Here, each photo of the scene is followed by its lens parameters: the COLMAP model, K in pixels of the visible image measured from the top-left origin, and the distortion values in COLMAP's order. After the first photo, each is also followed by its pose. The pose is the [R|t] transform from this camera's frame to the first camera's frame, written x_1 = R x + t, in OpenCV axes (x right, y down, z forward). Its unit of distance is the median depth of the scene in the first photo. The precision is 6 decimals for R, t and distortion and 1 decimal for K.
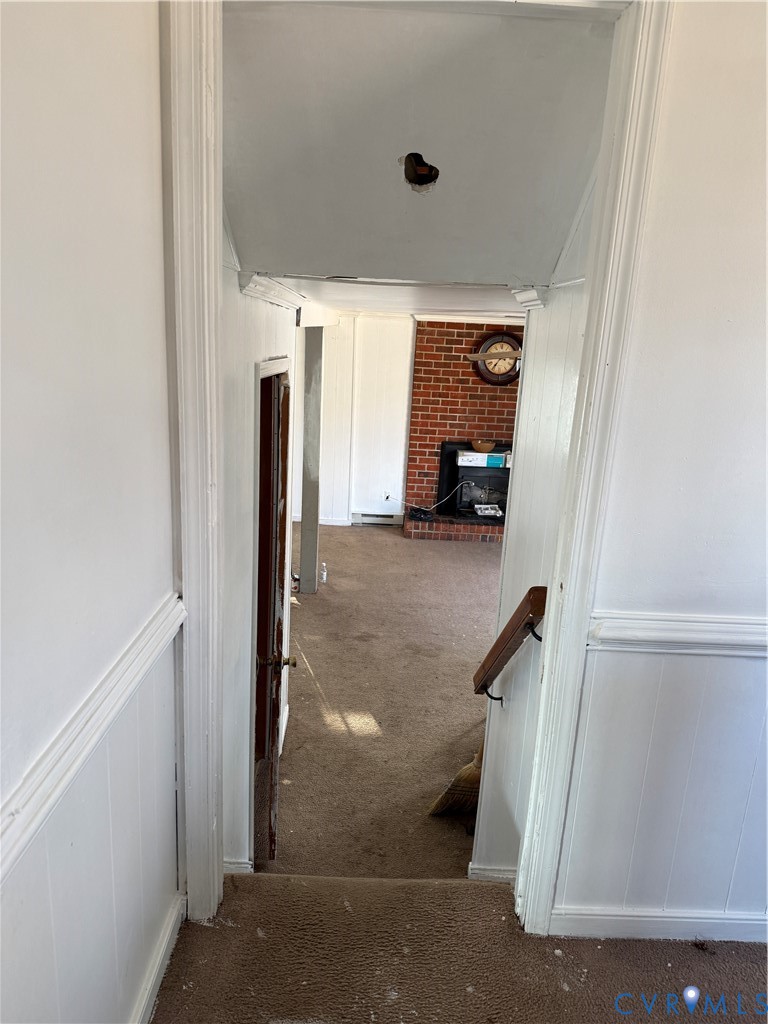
lens RADIAL K [[722.0, 0, 349.0], [0, 722.0, 525.1], [0, 0, 1]] dist [0.037154, -0.000080]
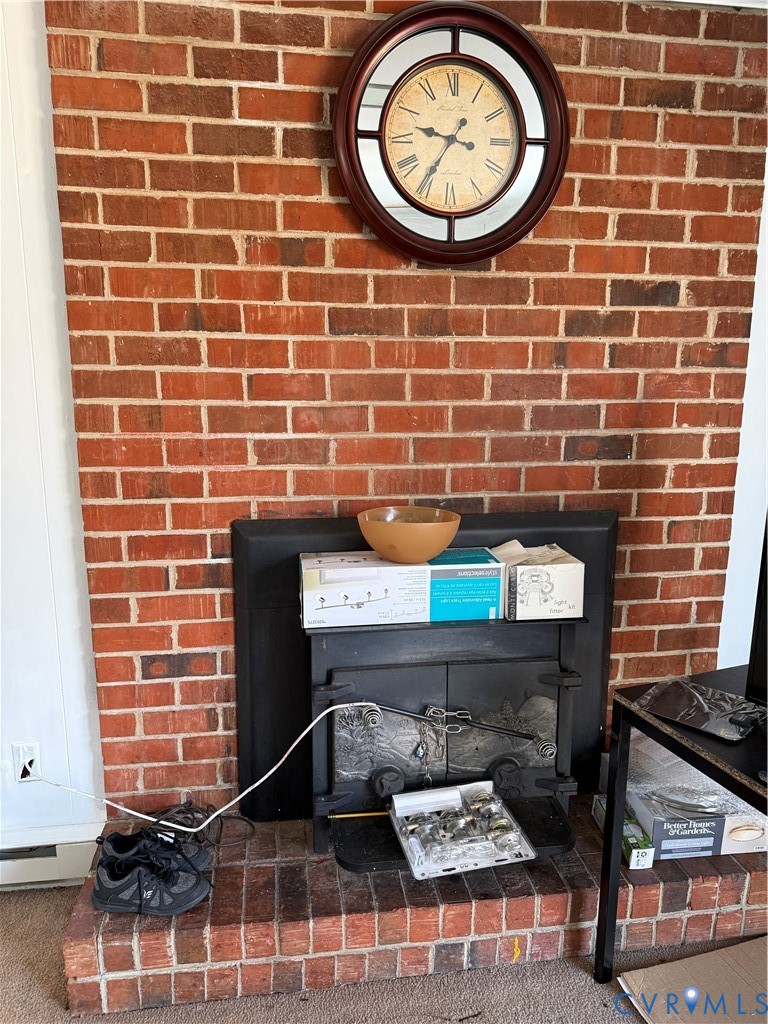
lens RADIAL K [[722.0, 0, 385.9], [0, 722.0, 509.9], [0, 0, 1]] dist [0.037154, -0.000080]
pose [[0.984458, -0.071571, 0.160374, 0.141896], [0.081621, 0.995033, -0.056977, -0.103411], [-0.155500, 0.069182, 0.985410, 0.771877]]
